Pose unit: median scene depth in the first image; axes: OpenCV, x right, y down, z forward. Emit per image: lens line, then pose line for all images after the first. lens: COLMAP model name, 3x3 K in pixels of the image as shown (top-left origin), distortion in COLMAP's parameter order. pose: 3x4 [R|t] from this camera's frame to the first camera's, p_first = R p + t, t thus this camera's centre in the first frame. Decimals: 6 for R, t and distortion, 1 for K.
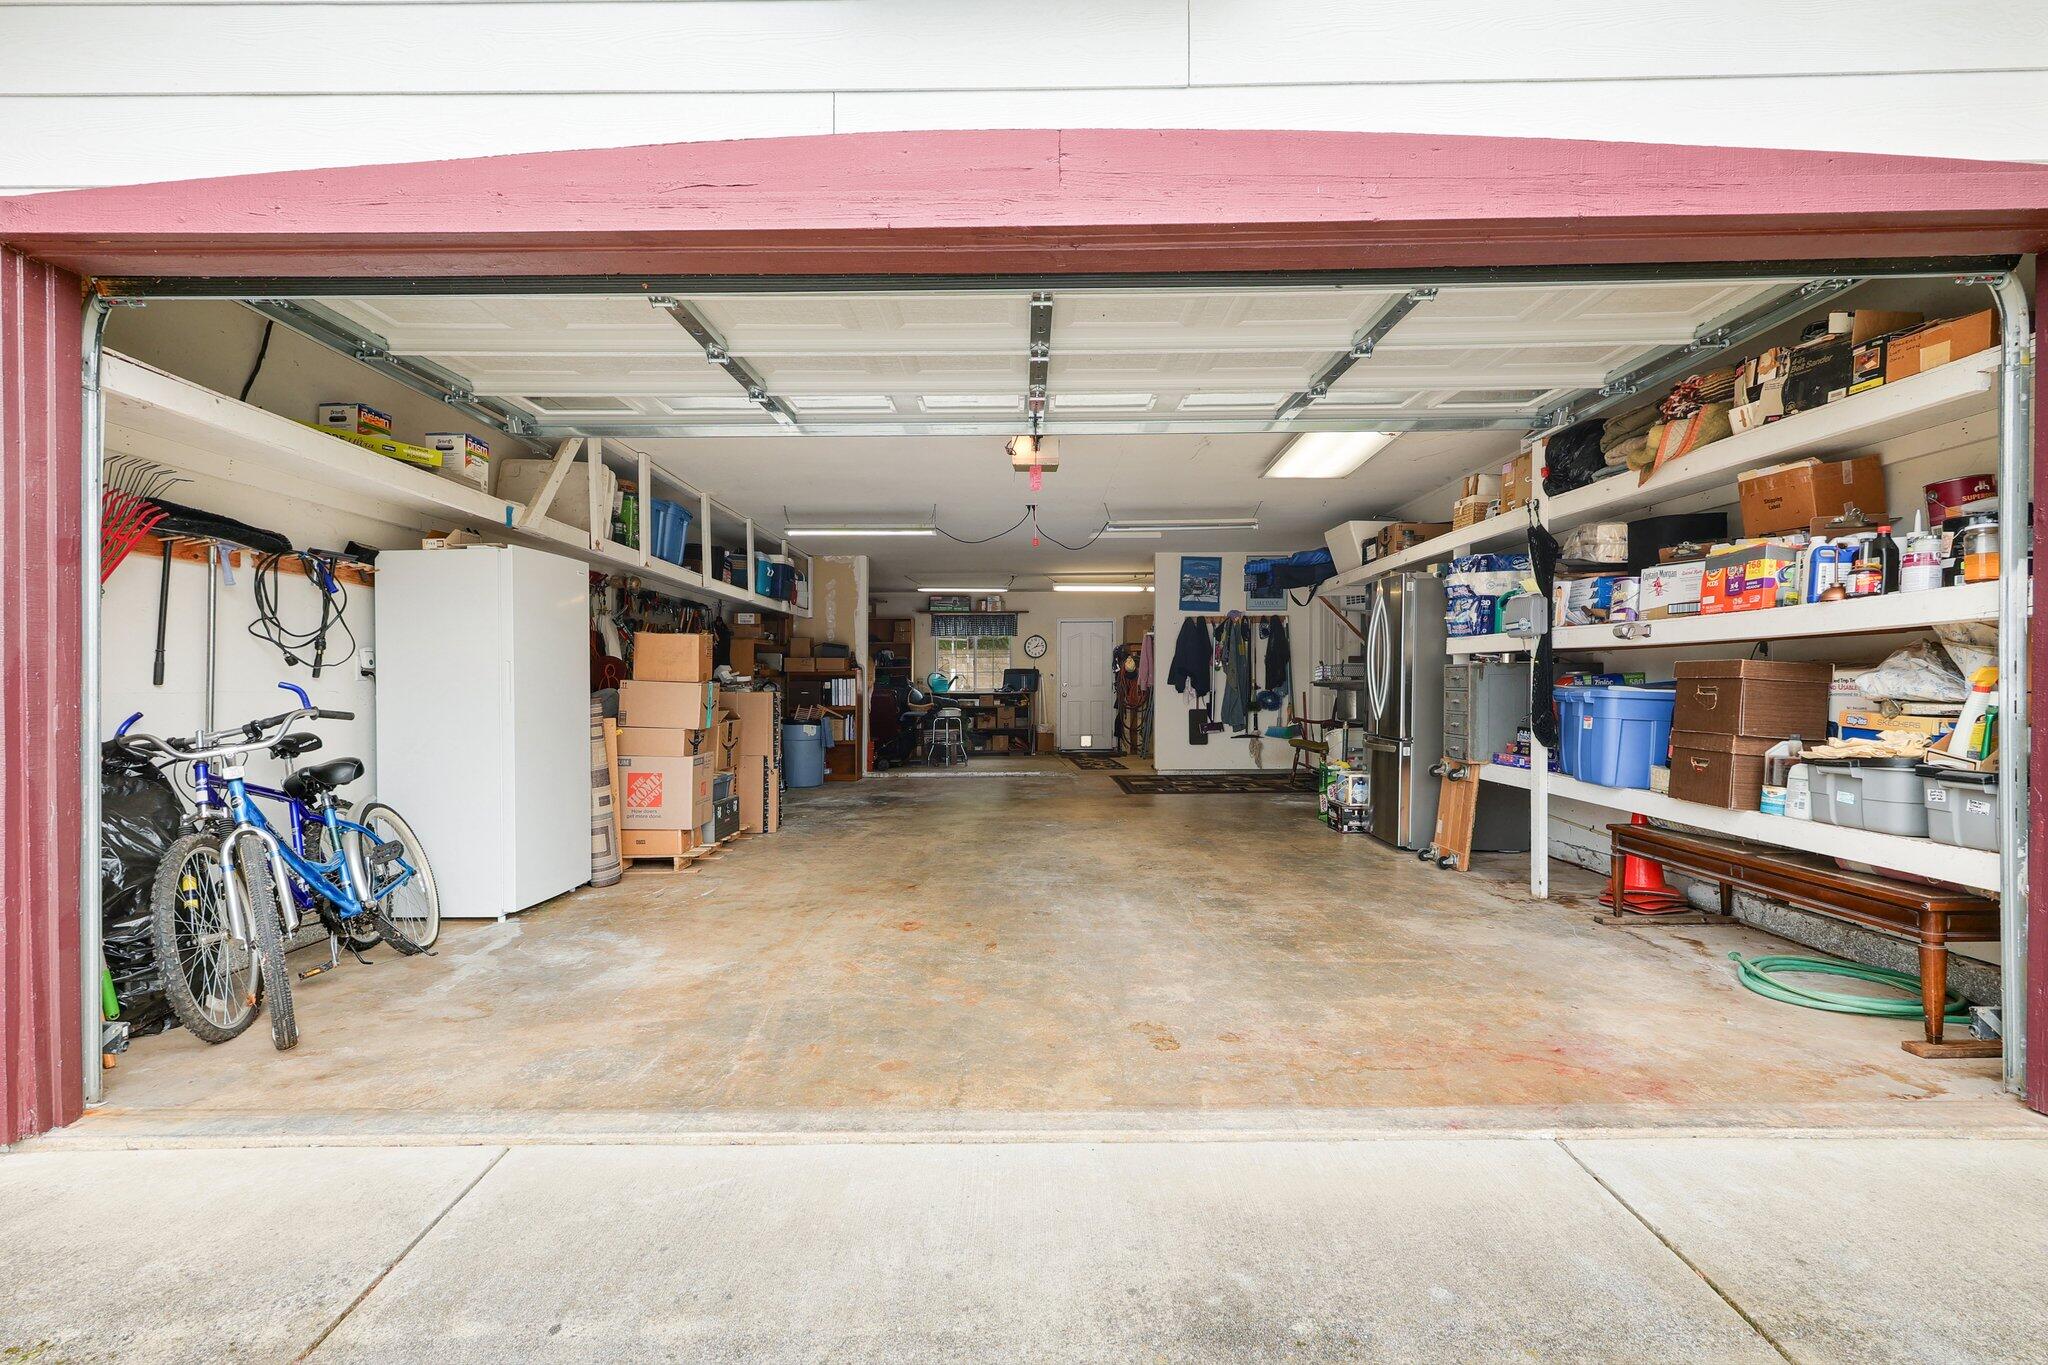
lens RADIAL K [[954.7, 0, 1026.7], [0, 954.7, 681.6], [0, 0, 1]] dist [0.003718, 0.000313]
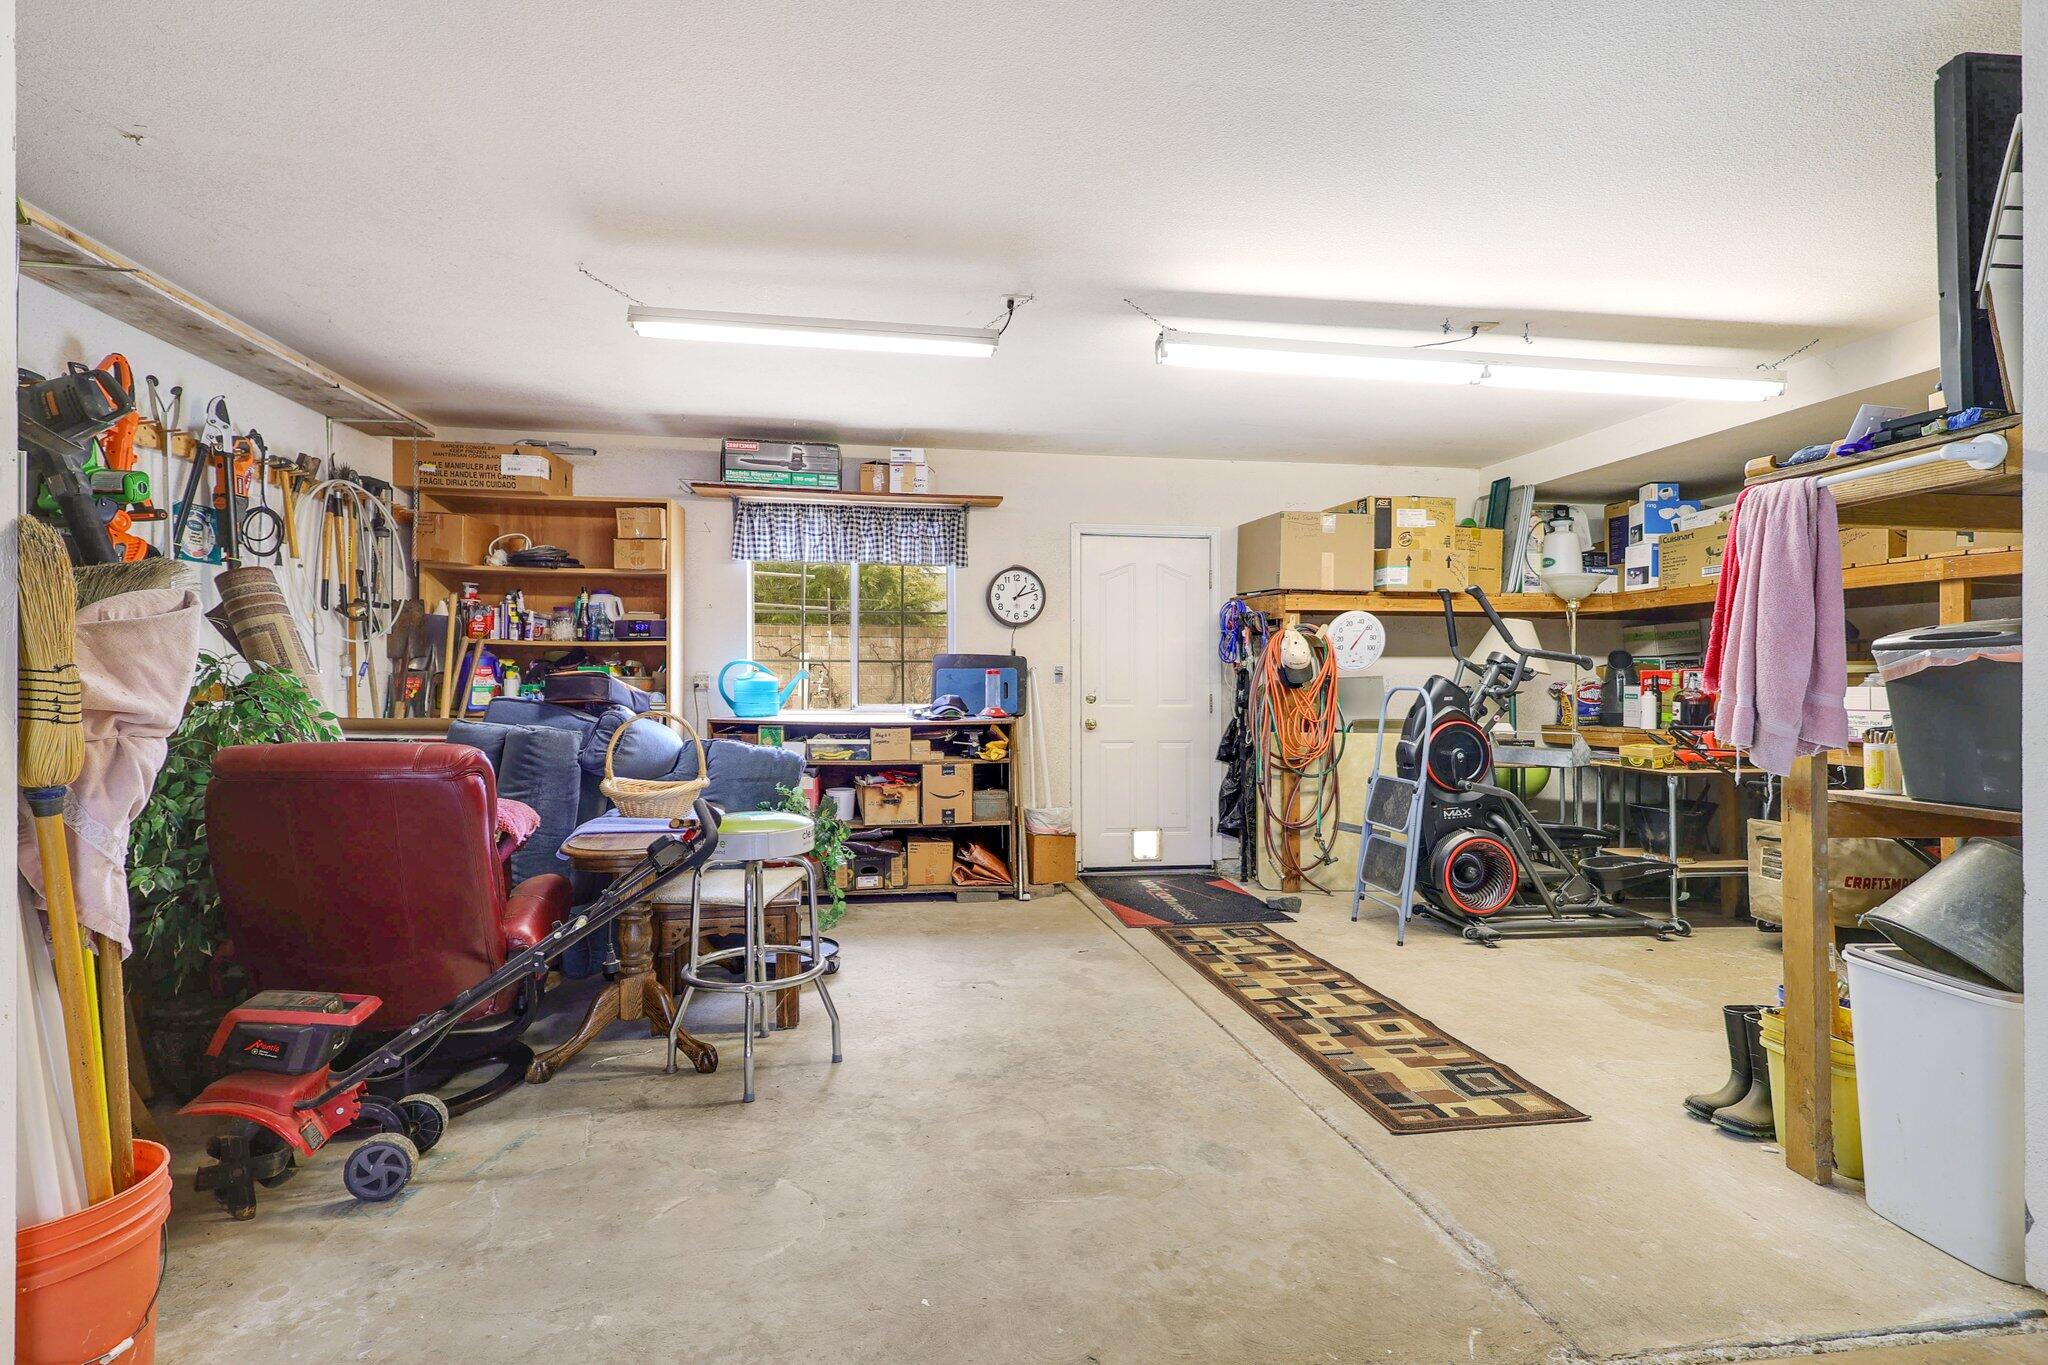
lens RADIAL K [[954.7, 0, 1013.9], [0, 954.7, 692.7], [0, 0, 1]] dist [0.003718, 0.000313]
pose [[0.986630, 0.008159, 0.162773, -0.054038], [-0.008964, 0.999951, 0.004212, -0.000340], [-0.162731, -0.005615, 0.986655, 0.645522]]
